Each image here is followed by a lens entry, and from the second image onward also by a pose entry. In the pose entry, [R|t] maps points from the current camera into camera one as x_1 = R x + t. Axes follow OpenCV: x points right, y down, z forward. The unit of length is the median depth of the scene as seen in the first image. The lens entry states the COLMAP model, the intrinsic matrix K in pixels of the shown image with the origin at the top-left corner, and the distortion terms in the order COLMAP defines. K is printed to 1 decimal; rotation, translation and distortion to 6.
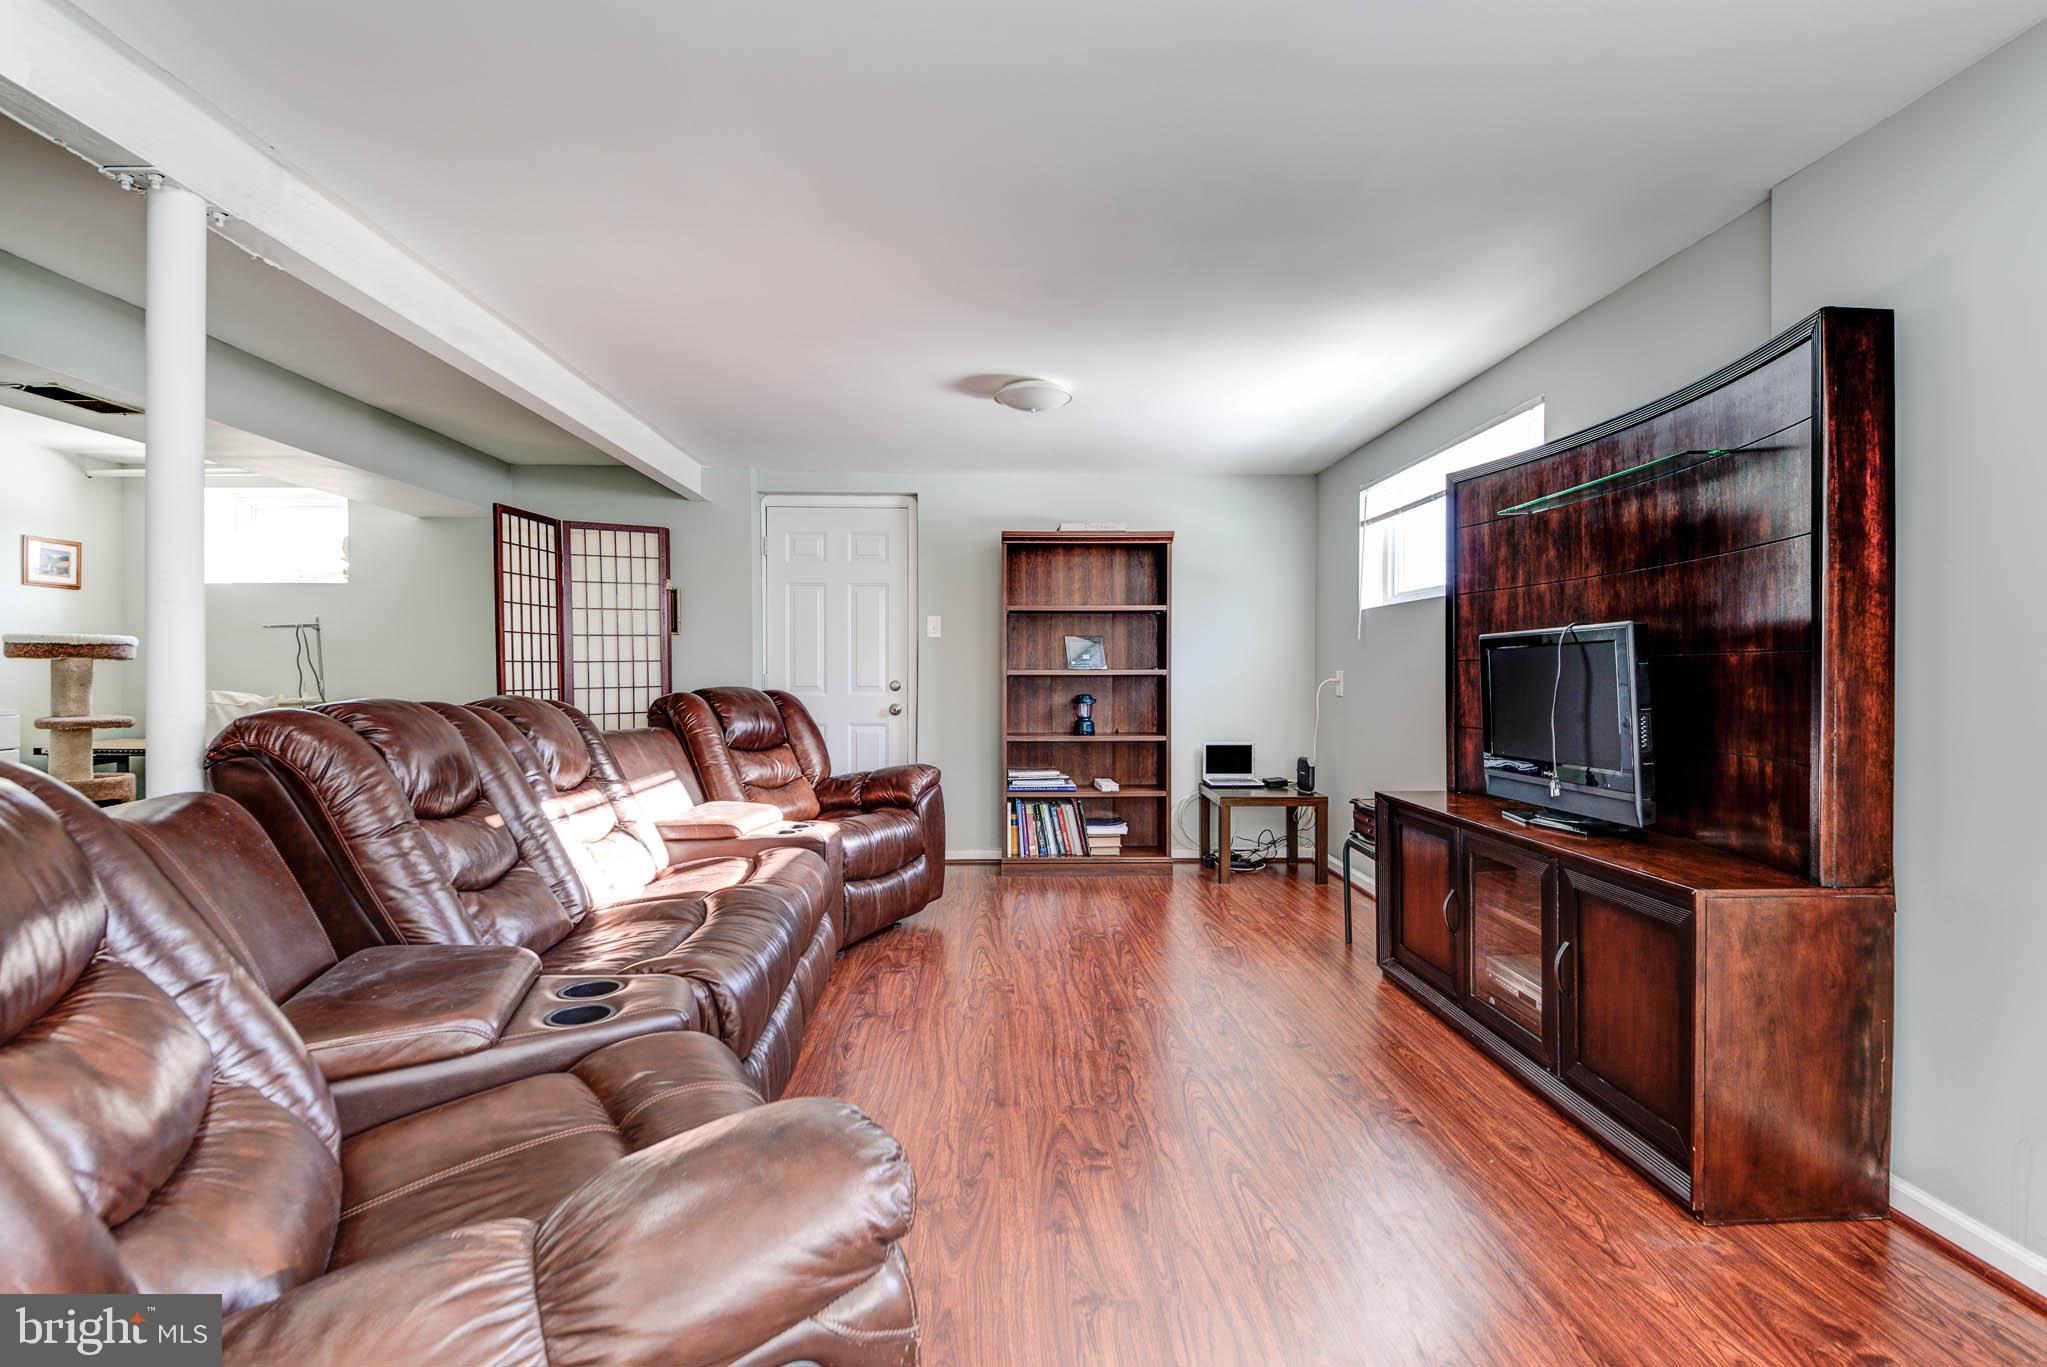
lens RADIAL K [[933.6, 0, 1023.0], [0, 933.6, 682.1], [0, 0, 1]] dist [0.014125, -0.001076]
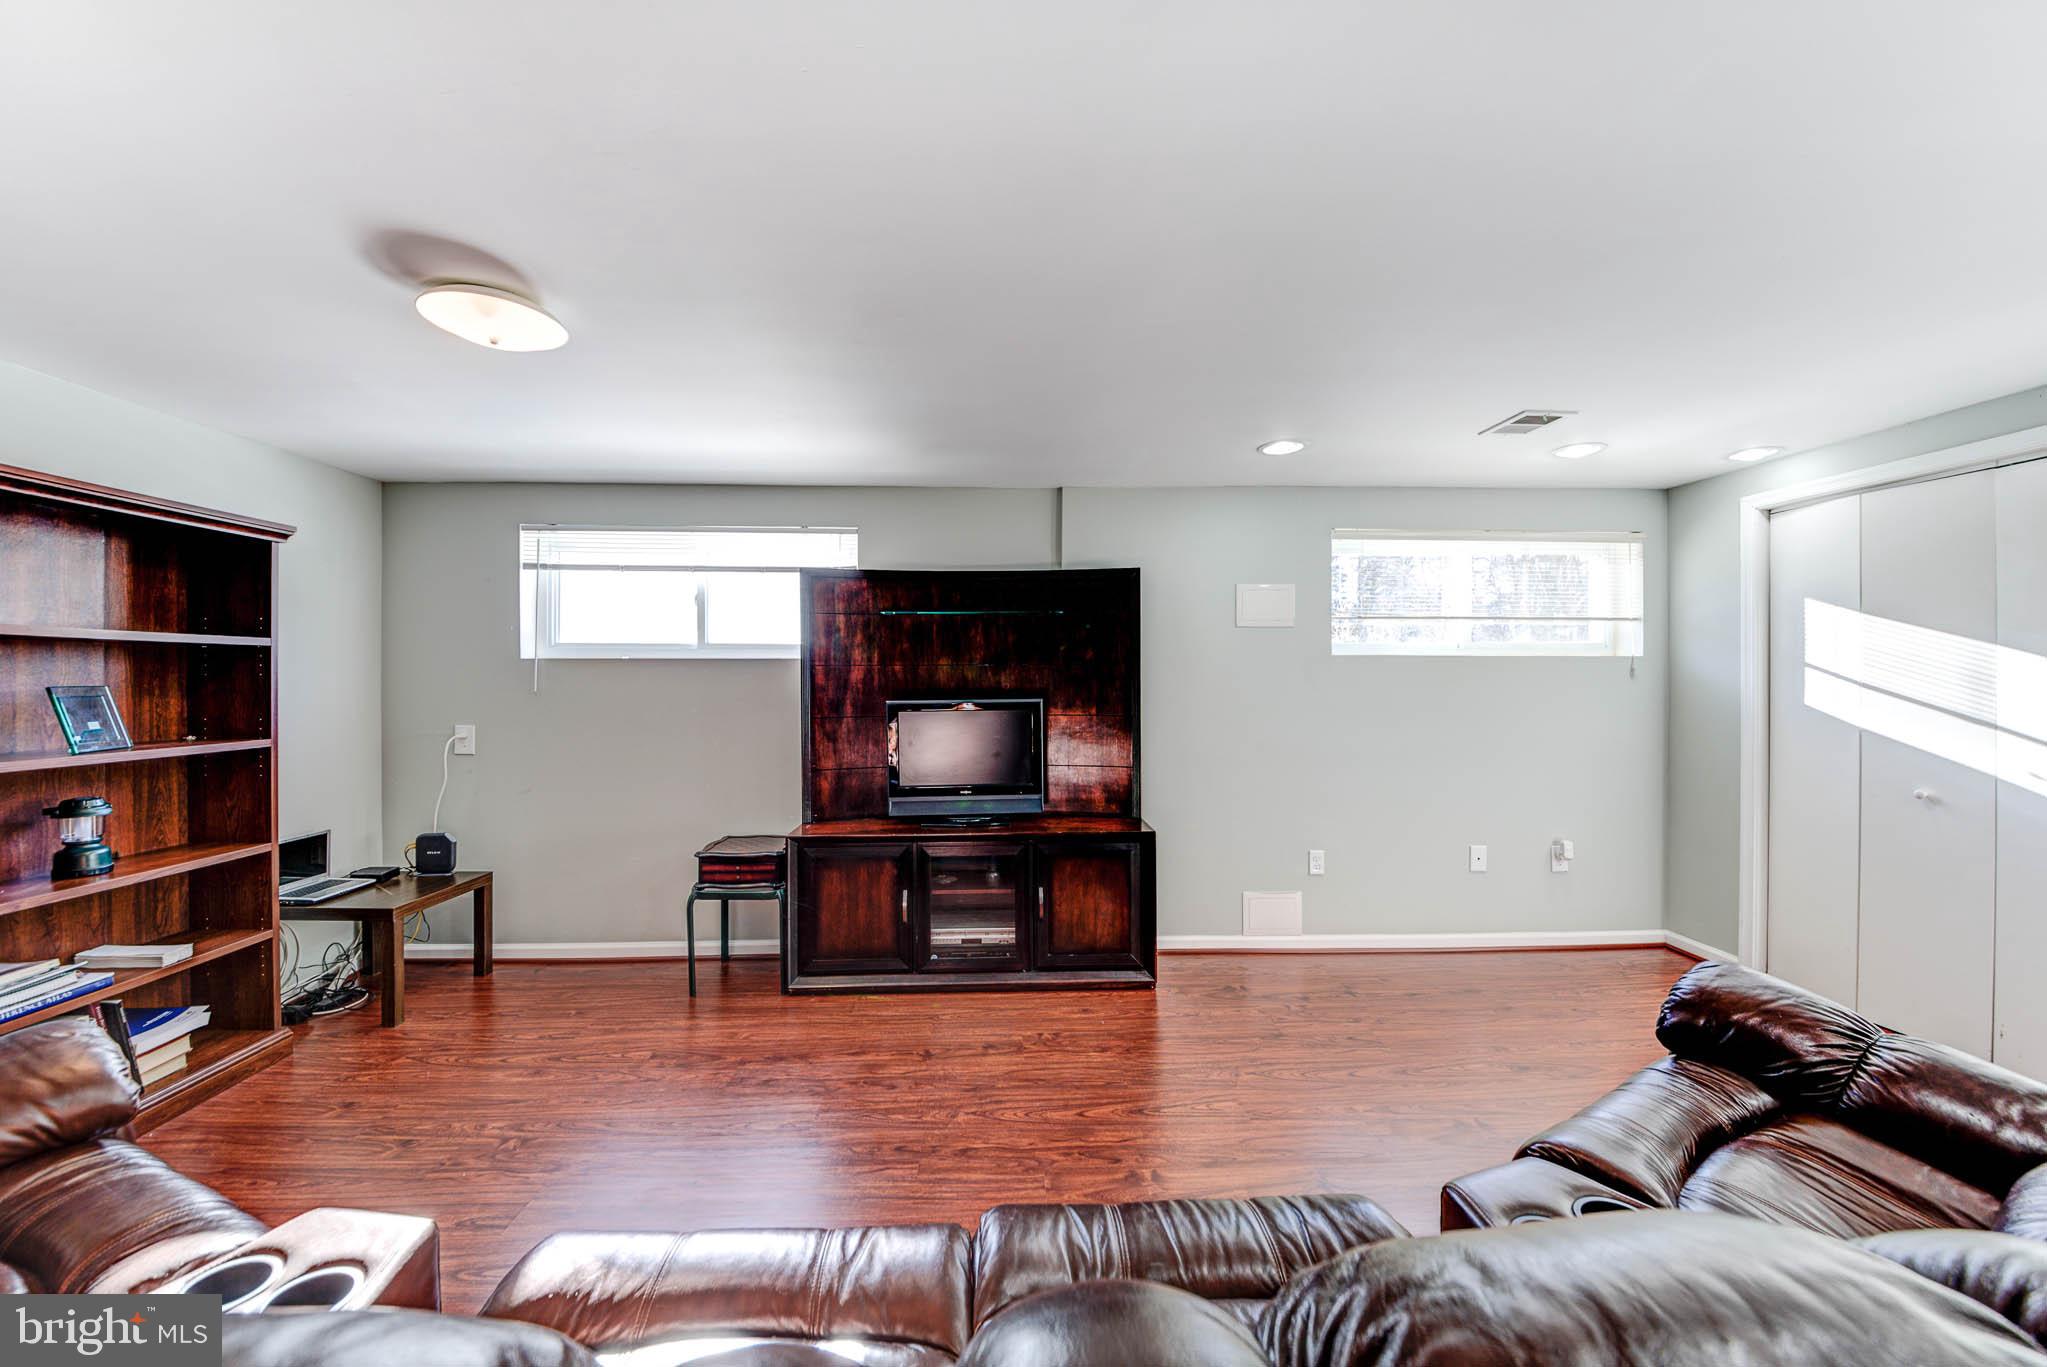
lens RADIAL K [[738.0, 0, 1015.9], [0, 738.0, 677.5], [0, 0, 1]] dist [-0.003807, -0.000201]
pose [[-0.011338, 0.005693, 0.999920, -0.551960], [0.012929, 0.999901, -0.005546, -0.071208], [-0.999852, 0.012865, -0.011410, 0.764037]]
